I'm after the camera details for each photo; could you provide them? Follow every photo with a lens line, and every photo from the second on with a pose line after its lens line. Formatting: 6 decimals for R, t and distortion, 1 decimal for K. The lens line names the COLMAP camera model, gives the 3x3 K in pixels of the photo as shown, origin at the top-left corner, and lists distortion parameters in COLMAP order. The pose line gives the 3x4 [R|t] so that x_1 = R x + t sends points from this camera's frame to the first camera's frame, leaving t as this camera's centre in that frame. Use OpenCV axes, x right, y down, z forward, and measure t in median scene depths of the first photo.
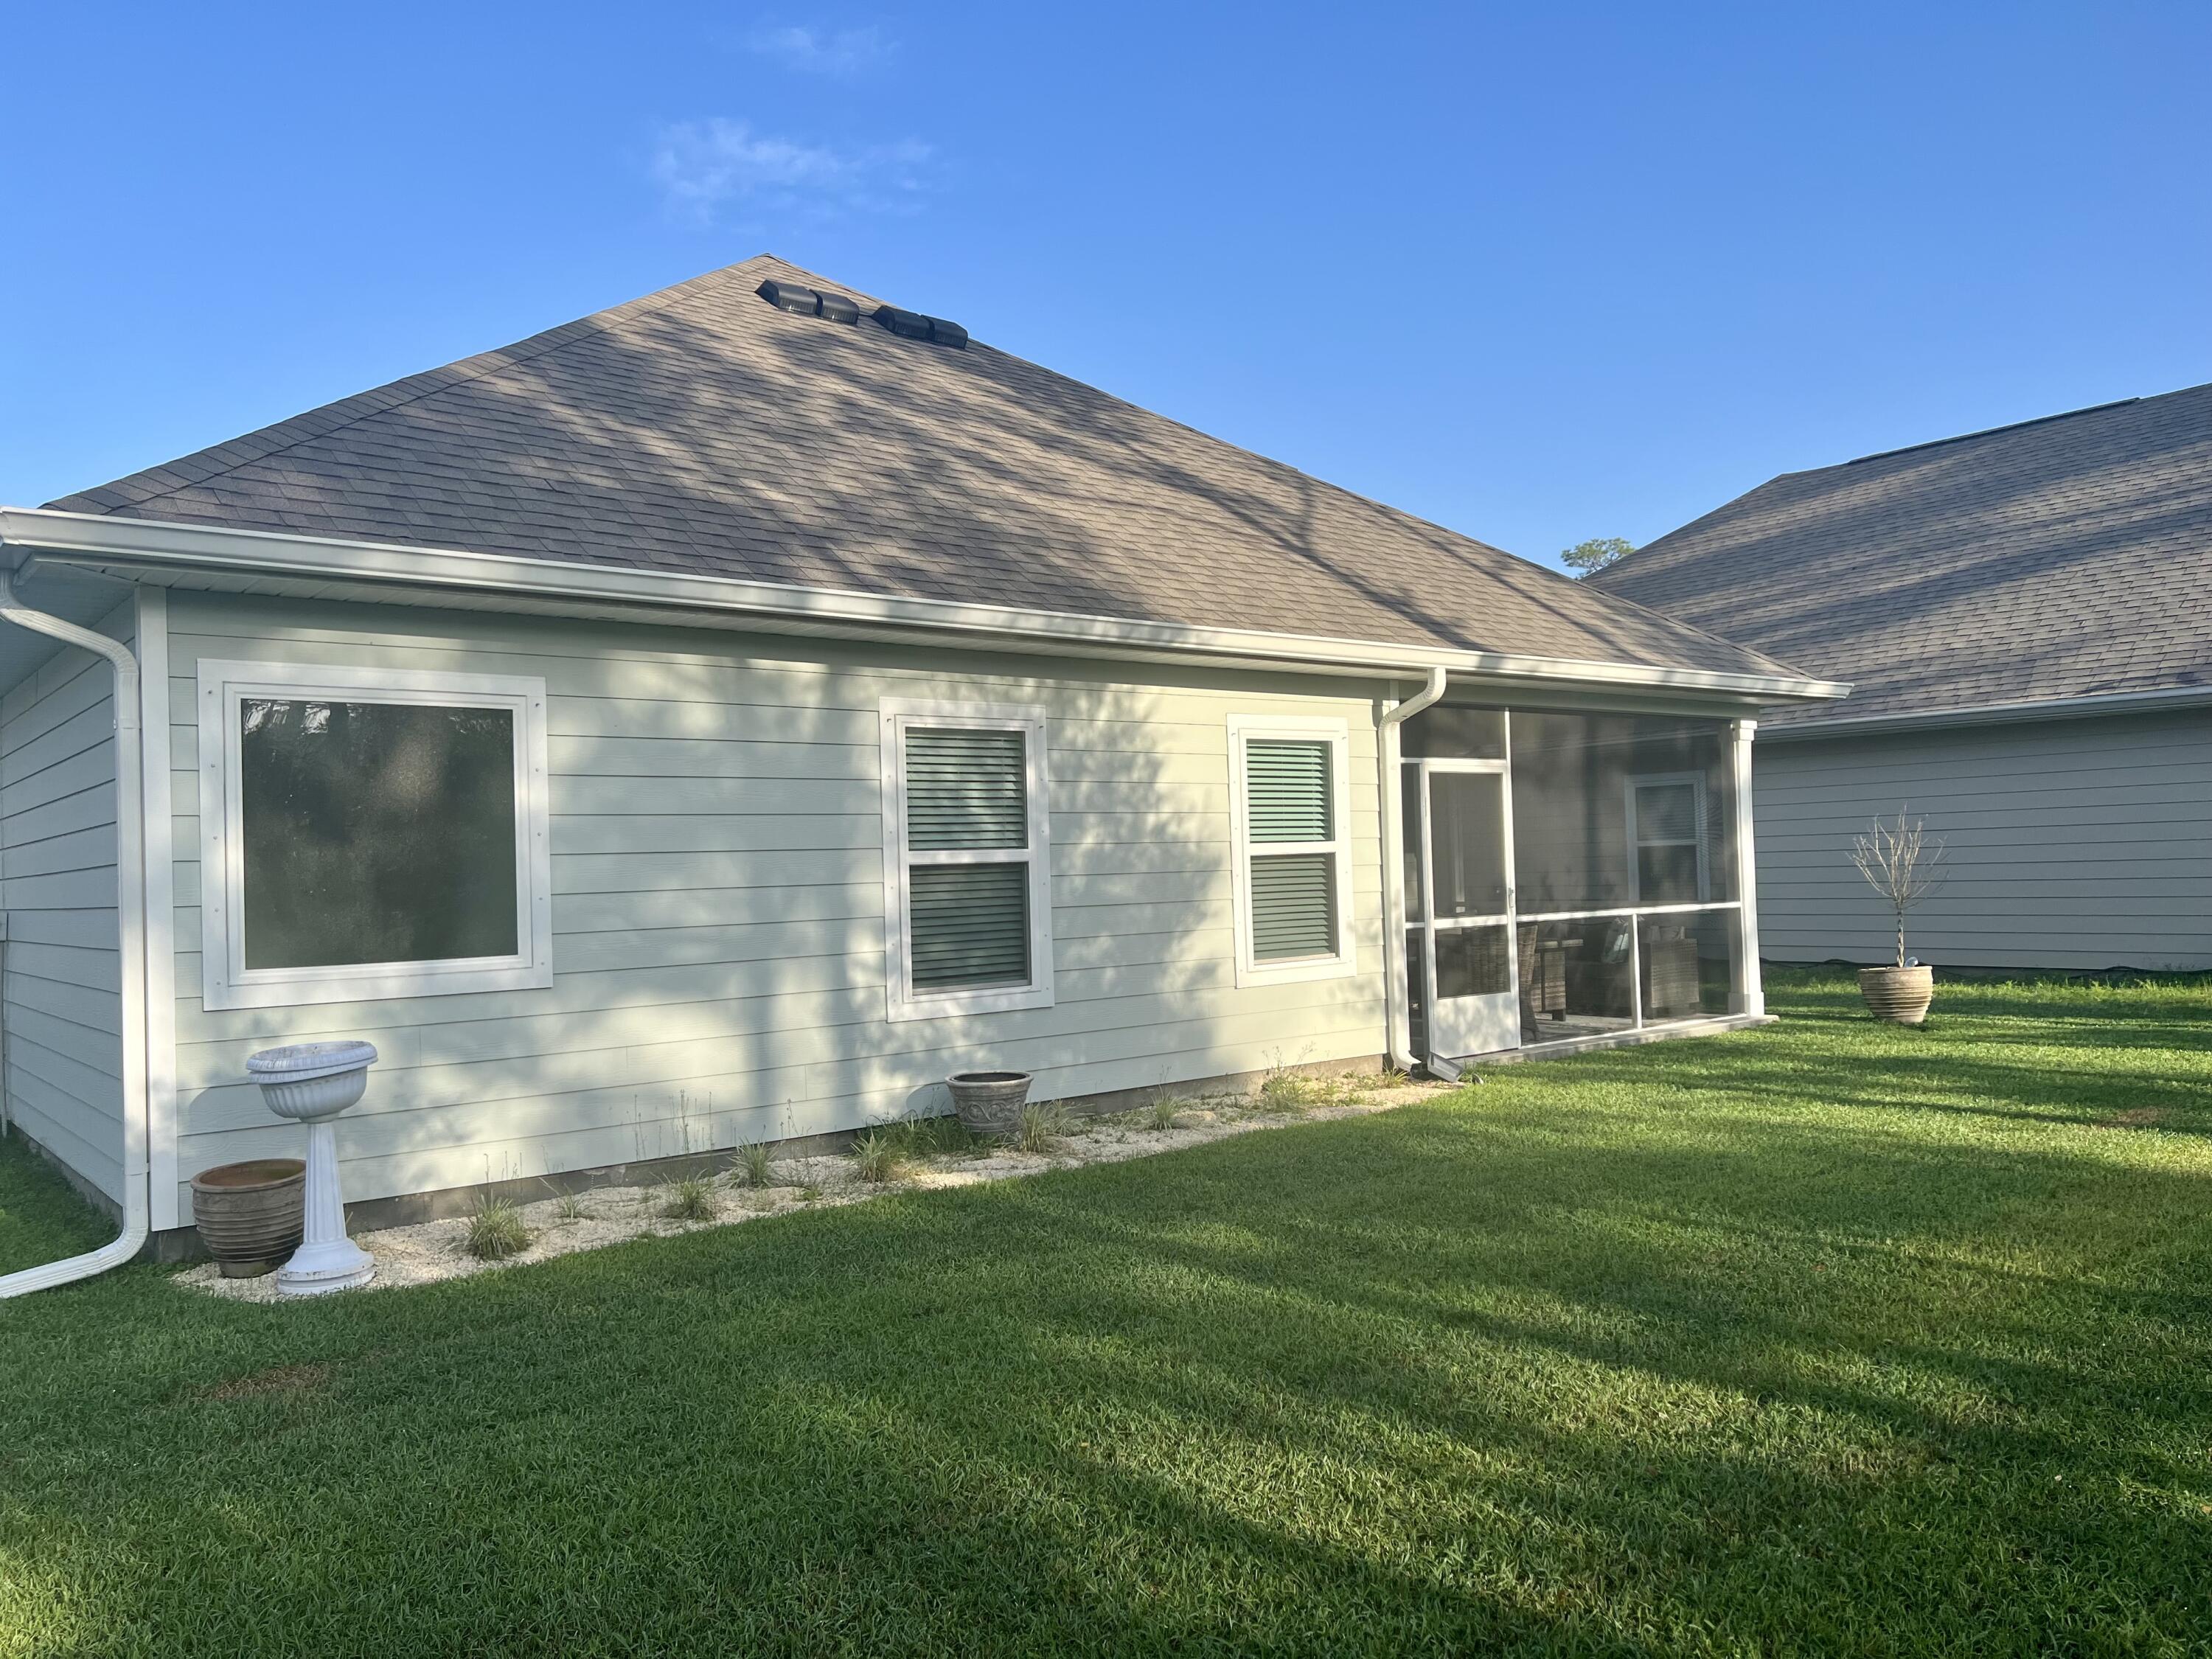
lens RADIAL K [[1675.1, 0, 1106.9], [0, 1675.1, 827.8], [0, 0, 1]] dist [0.034330, -0.019913]
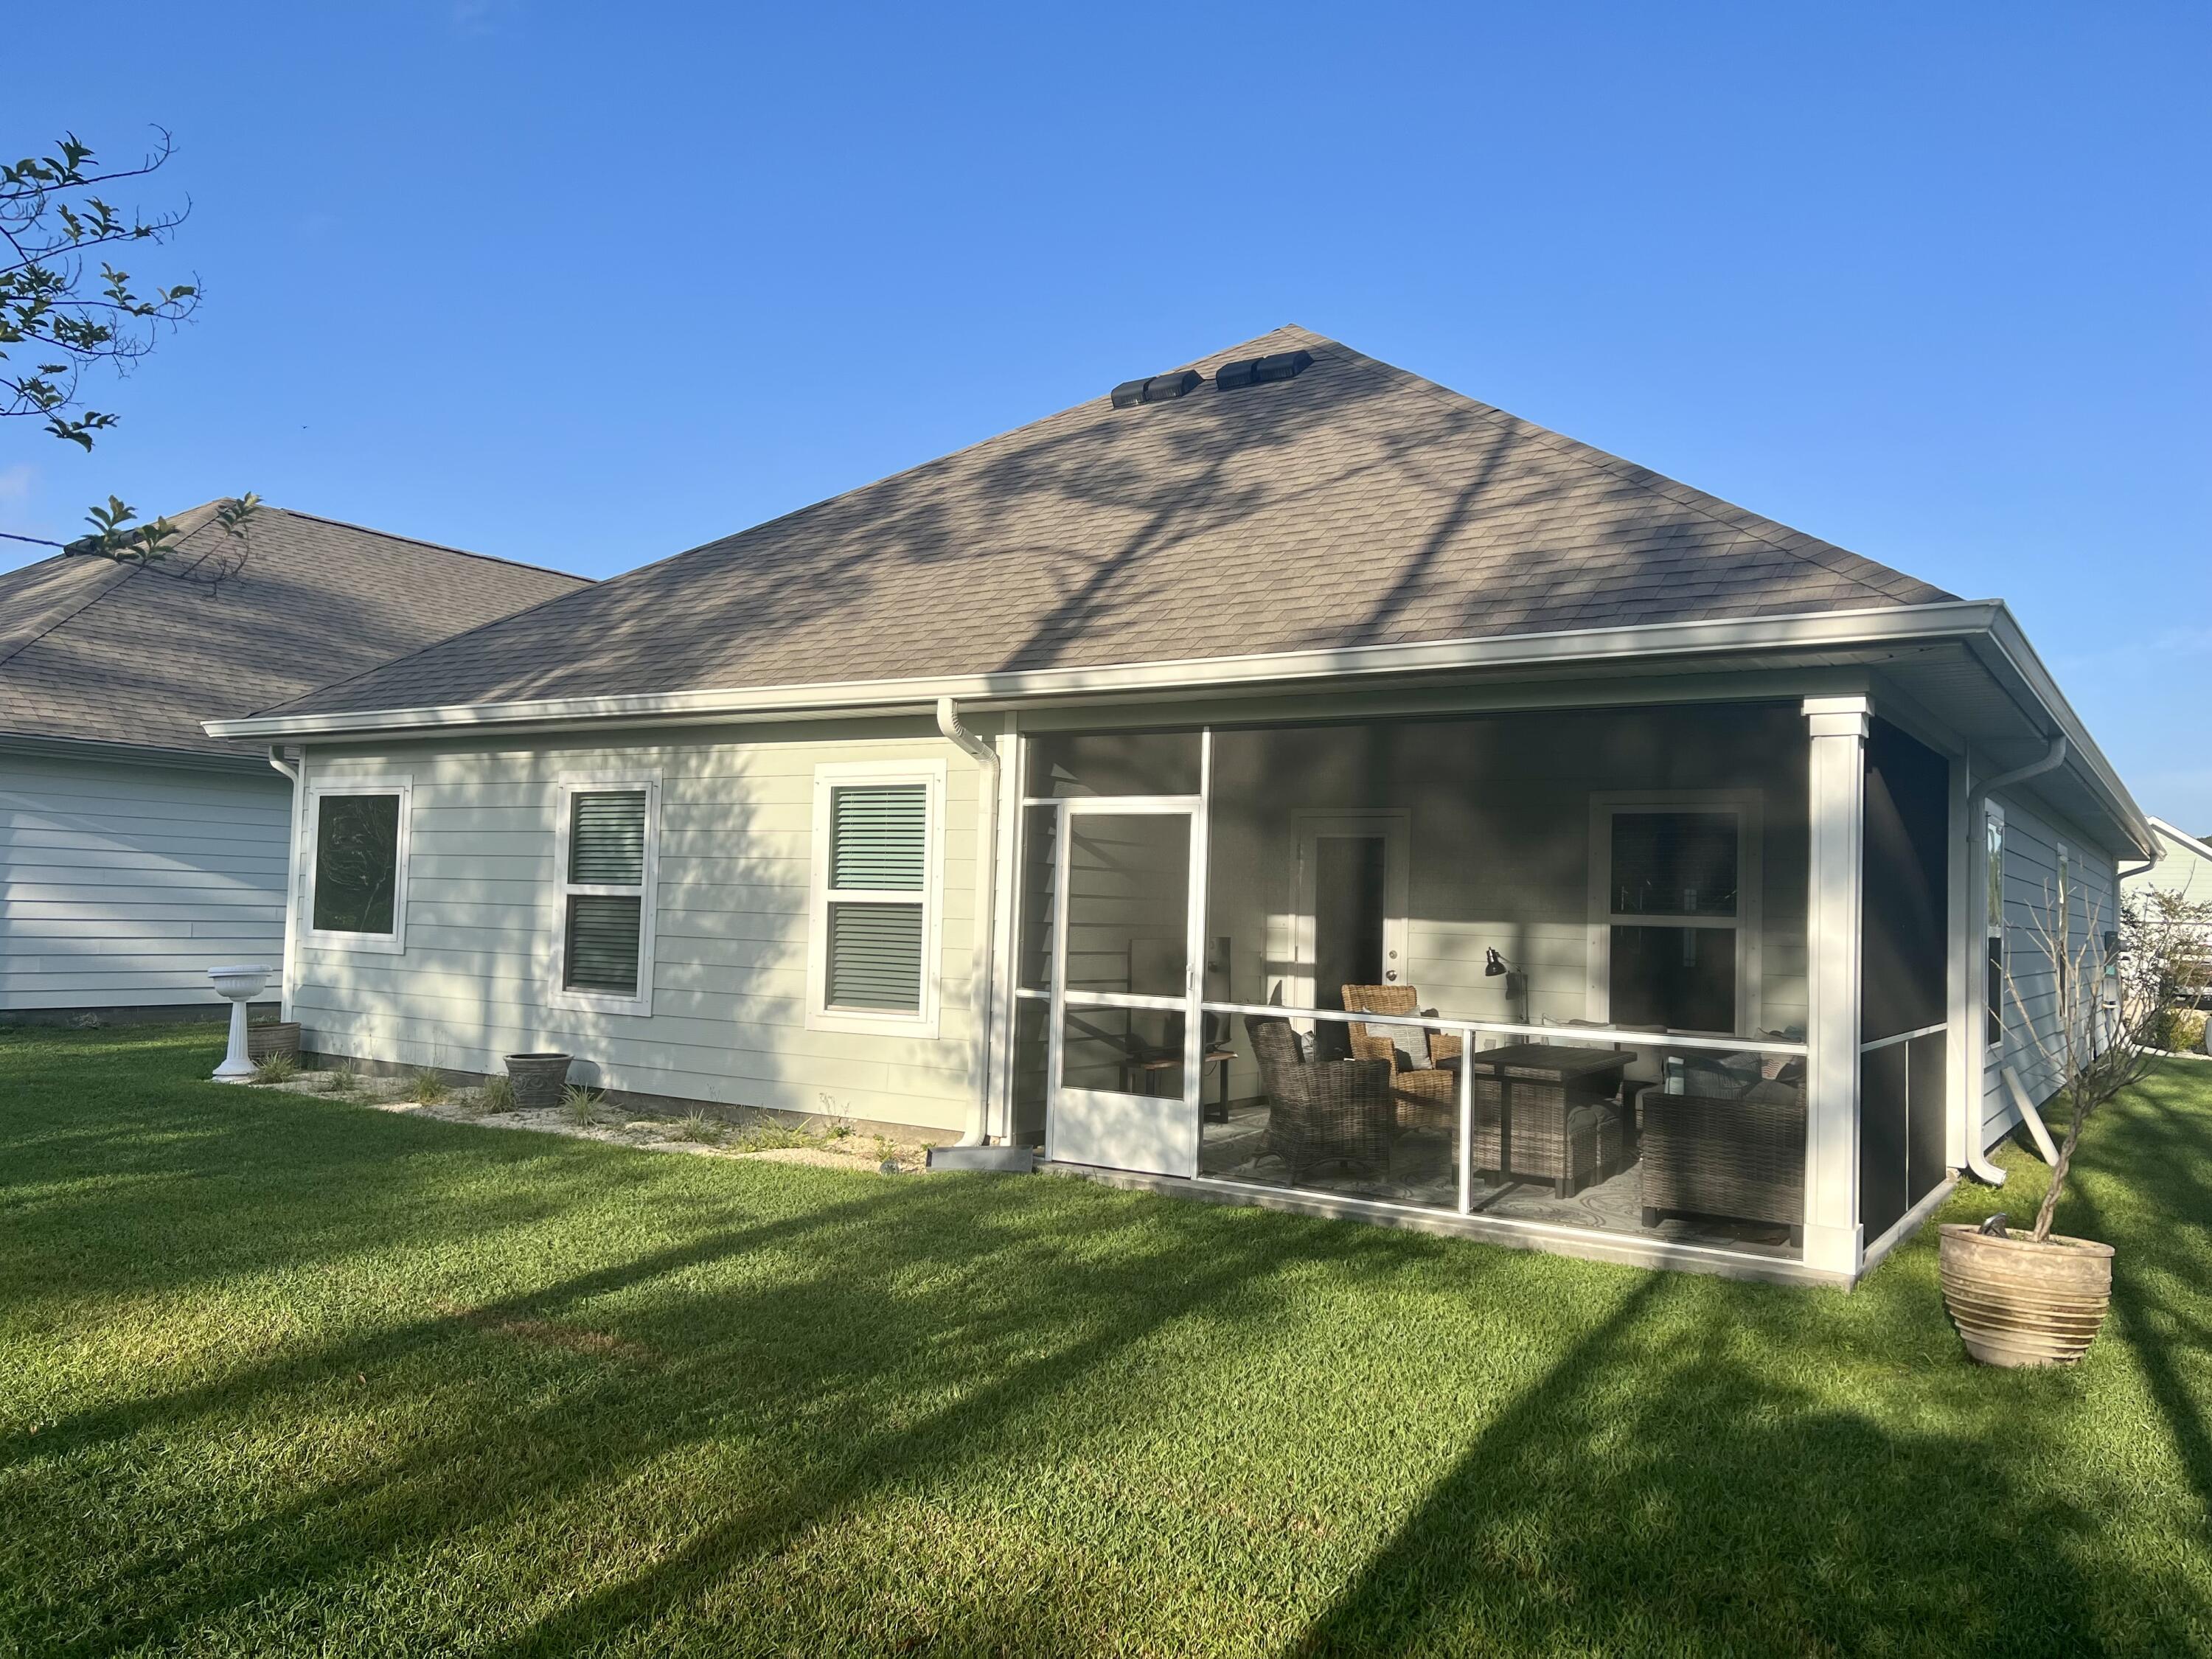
lens RADIAL K [[1675.1, 0, 1110.9], [0, 1675.1, 835.6], [0, 0, 1]] dist [0.034330, -0.019913]
pose [[0.305375, -0.005371, -0.952217, 1.164965], [-0.020044, 0.999726, -0.012067, -0.014880], [0.952021, 0.022771, 0.305183, 0.893387]]
